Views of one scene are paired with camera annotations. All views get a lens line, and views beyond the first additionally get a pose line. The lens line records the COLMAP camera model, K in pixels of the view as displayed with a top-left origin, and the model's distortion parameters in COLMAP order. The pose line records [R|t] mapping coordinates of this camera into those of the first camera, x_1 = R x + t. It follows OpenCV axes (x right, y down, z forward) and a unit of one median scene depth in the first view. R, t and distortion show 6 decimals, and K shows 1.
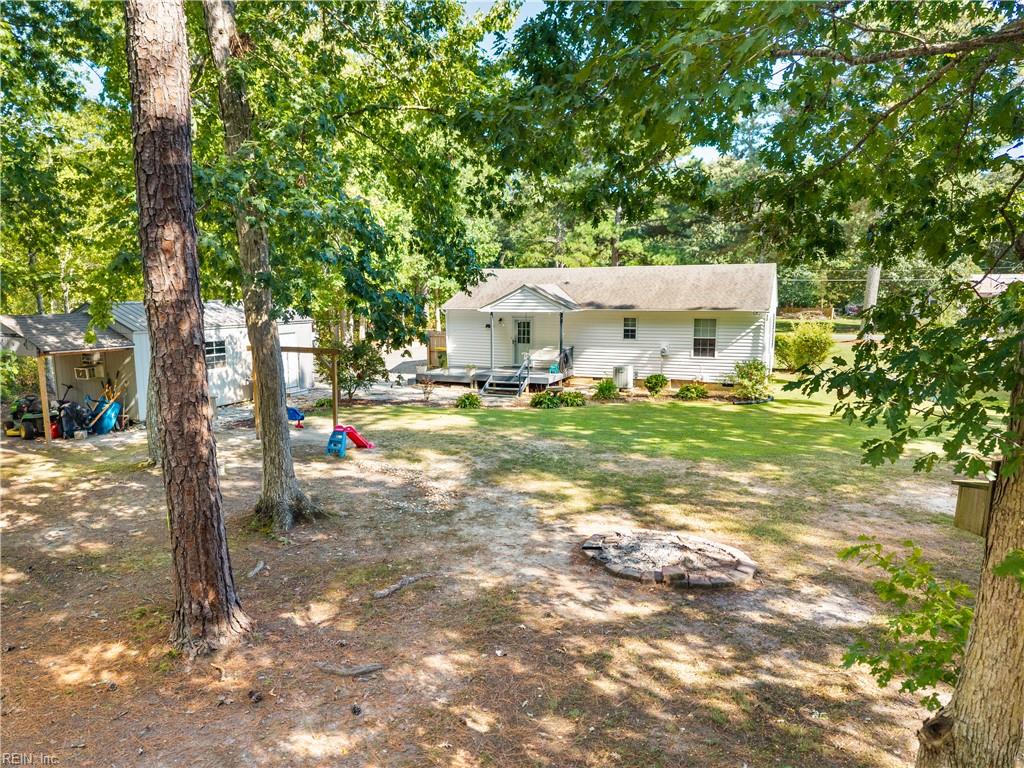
lens RADIAL K [[708.9, 0, 476.5], [0, 708.9, 408.6], [0, 0, 1]] dist [-0.039980, -0.001079]
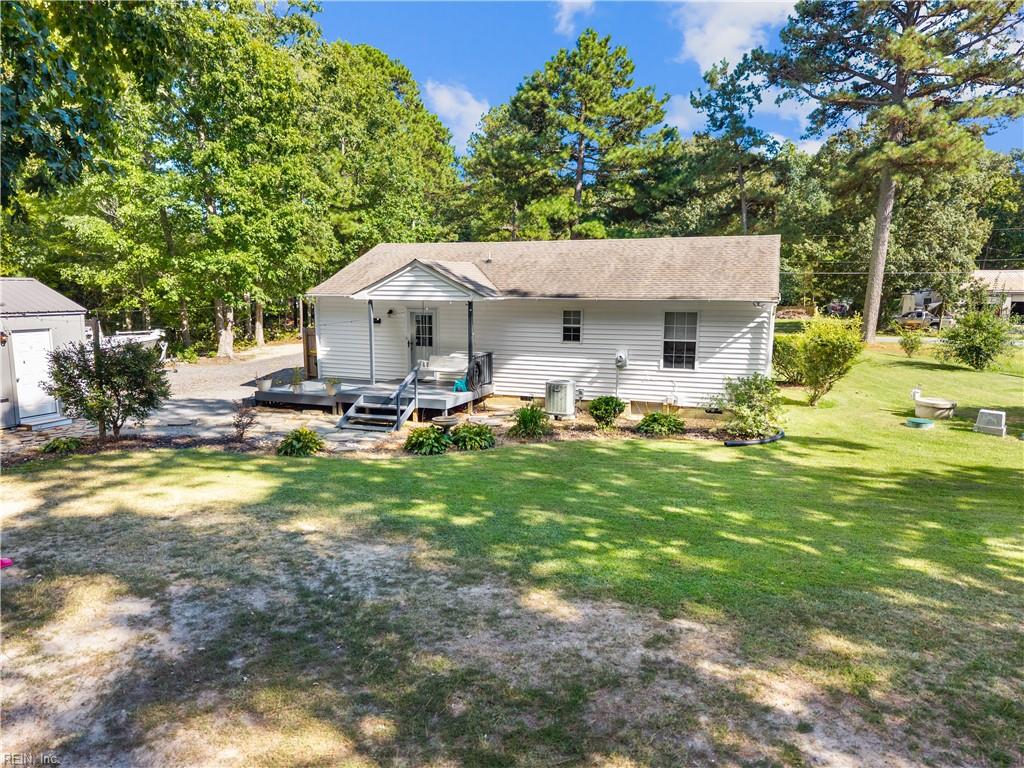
lens RADIAL K [[692.9, 0, 512.2], [0, 692.9, 400.2], [0, 0, 1]] dist [0.002257, -0.002853]
pose [[0.996692, 0.001128, 0.081261, 0.108503], [-0.000505, 0.999970, -0.007692, -0.037791], [-0.081267, 0.007626, 0.996663, 0.349310]]
